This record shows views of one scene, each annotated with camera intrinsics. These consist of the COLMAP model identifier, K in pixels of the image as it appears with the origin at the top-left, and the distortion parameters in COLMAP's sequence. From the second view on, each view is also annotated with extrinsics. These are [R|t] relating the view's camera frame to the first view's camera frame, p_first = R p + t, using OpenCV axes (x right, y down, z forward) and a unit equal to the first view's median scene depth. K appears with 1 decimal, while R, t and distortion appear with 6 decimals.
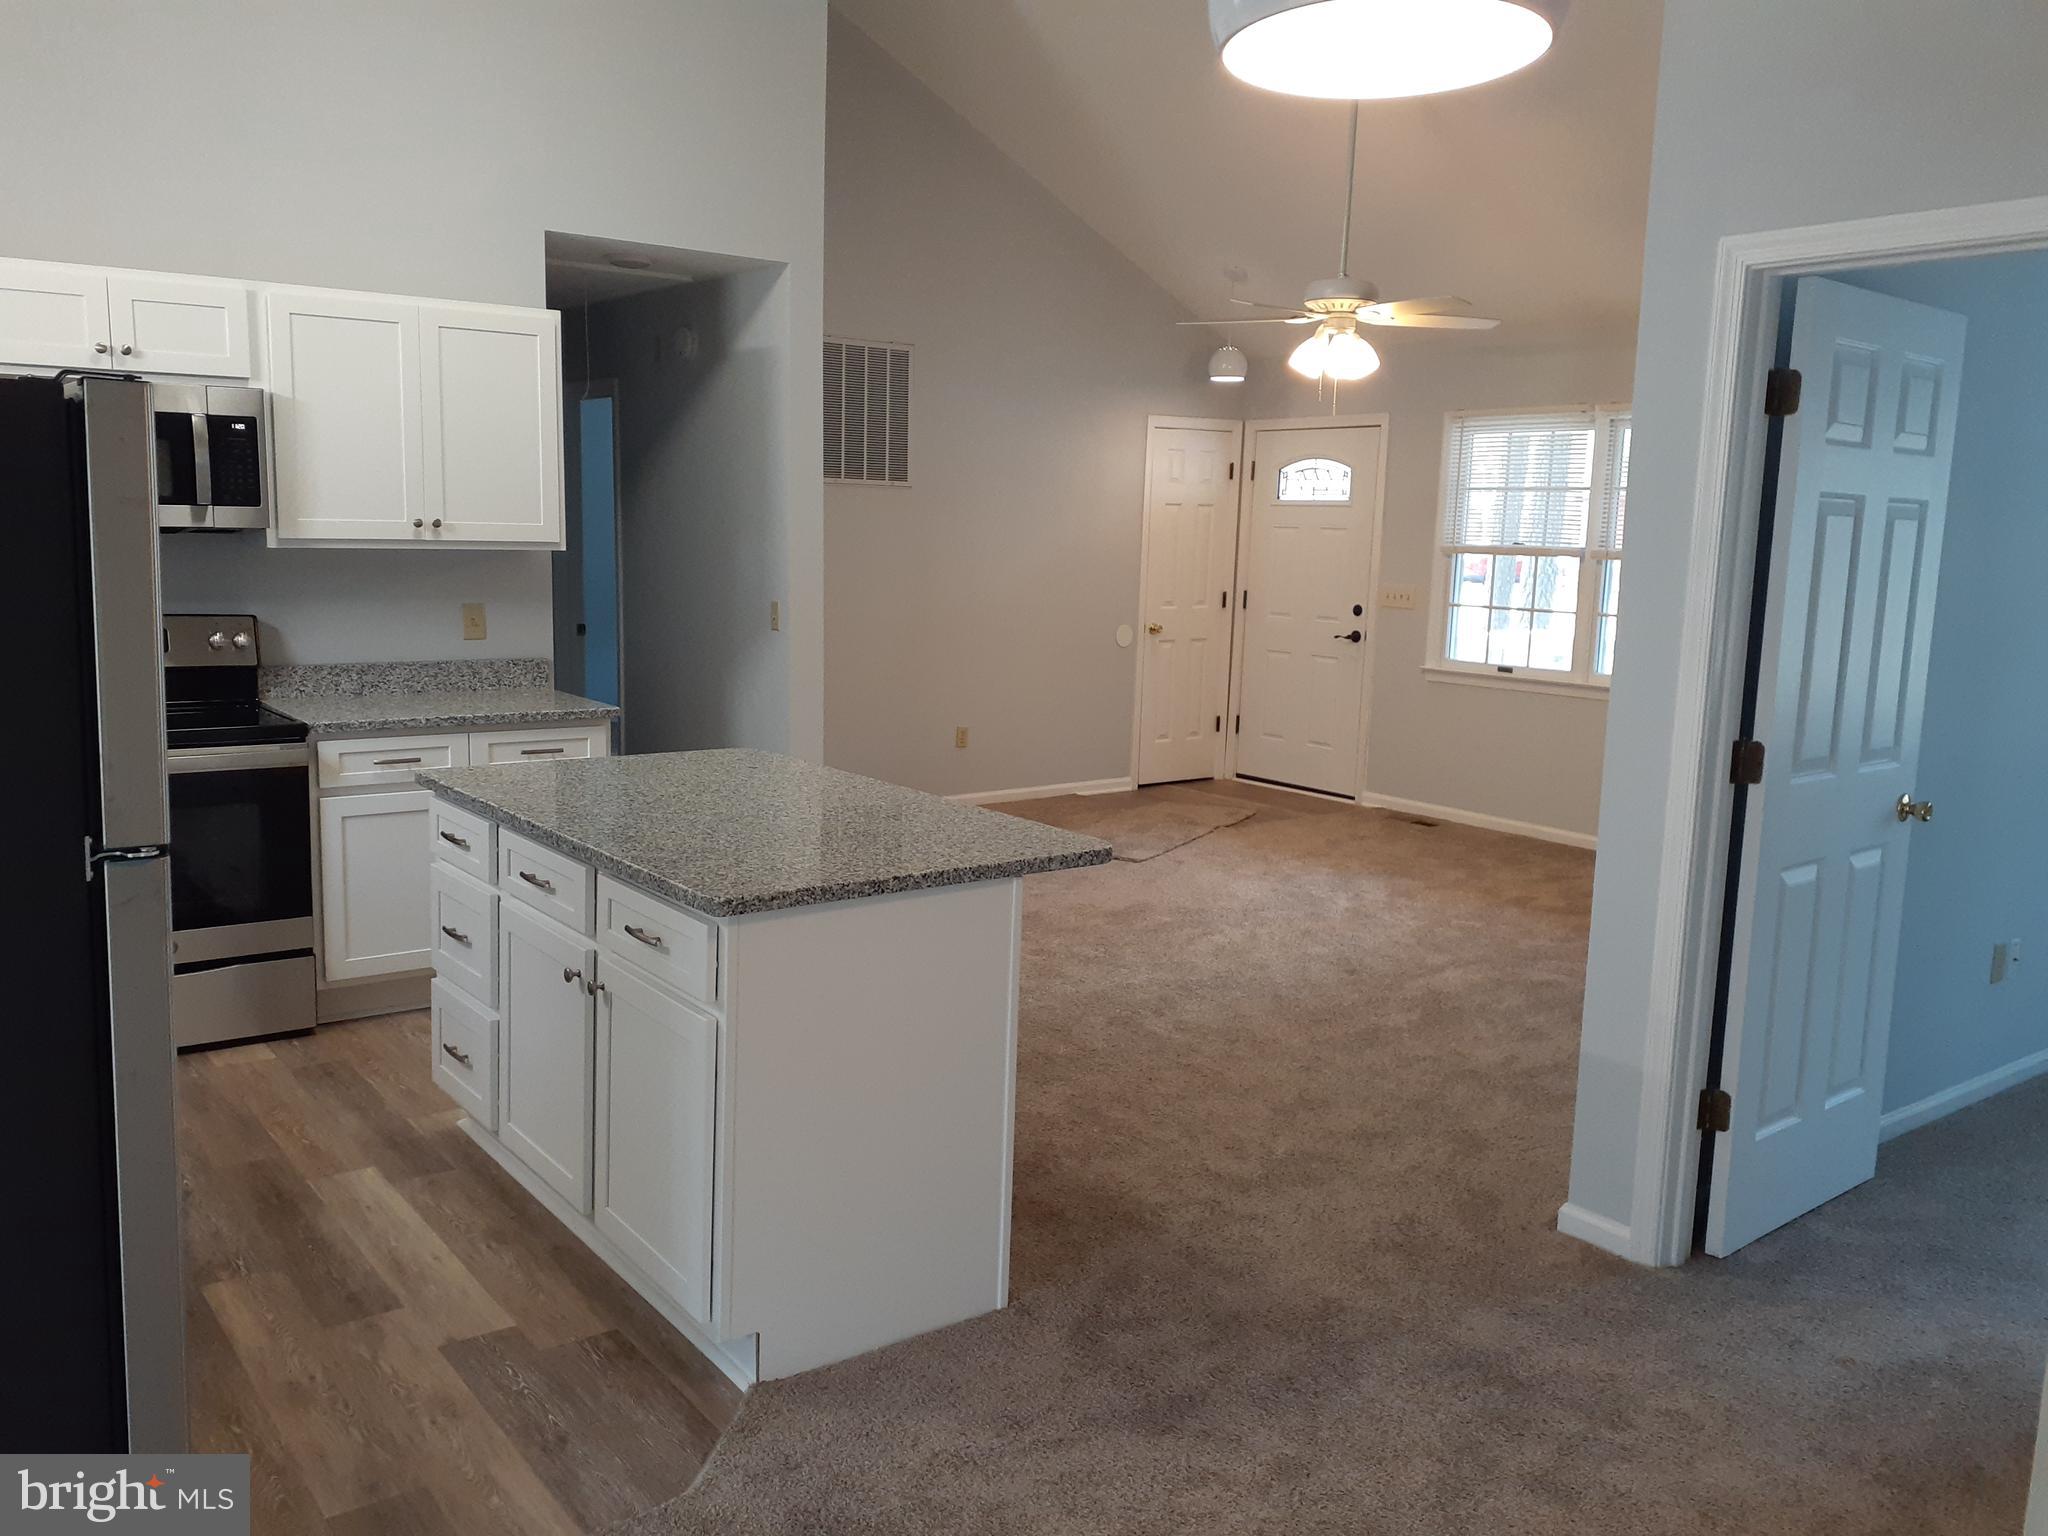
lens RADIAL K [[1659.2, 0, 988.3], [0, 1659.2, 773.6], [0, 0, 1]] dist [0.122064, -0.158466]
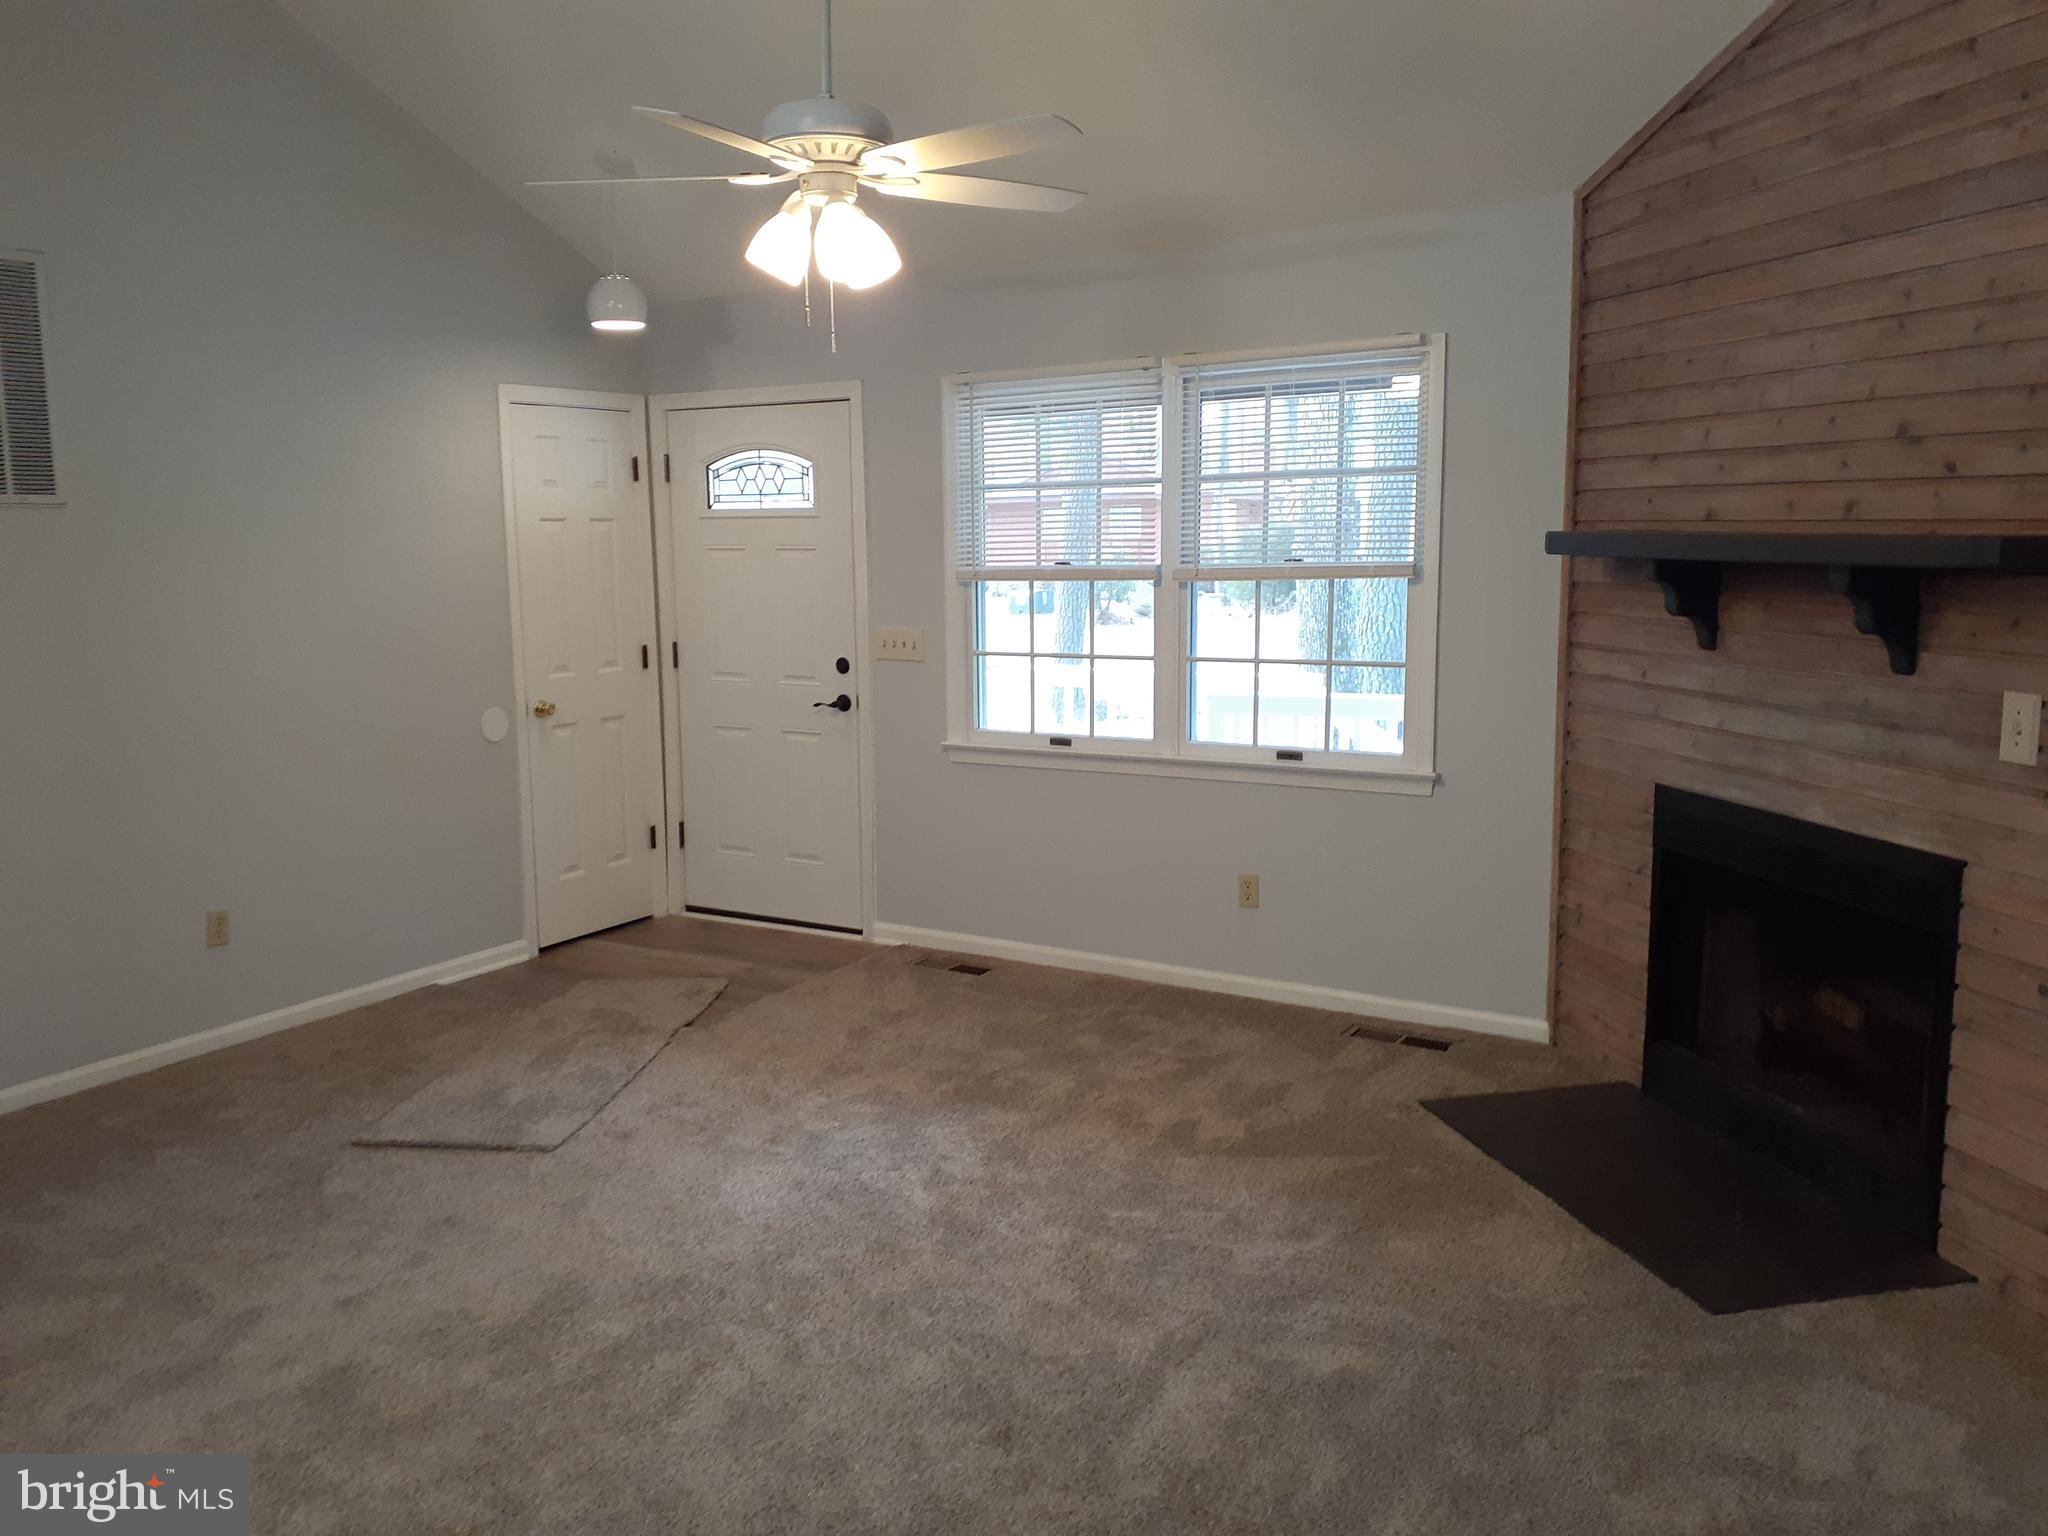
lens RADIAL K [[1659.2, 0, 988.3], [0, 1659.2, 773.6], [0, 0, 1]] dist [0.122064, -0.158466]
pose [[0.934503, -0.090258, 0.344322, 0.037778], [0.092379, 0.995671, 0.010278, -0.057511], [-0.343759, 0.022204, 0.938795, 0.349964]]
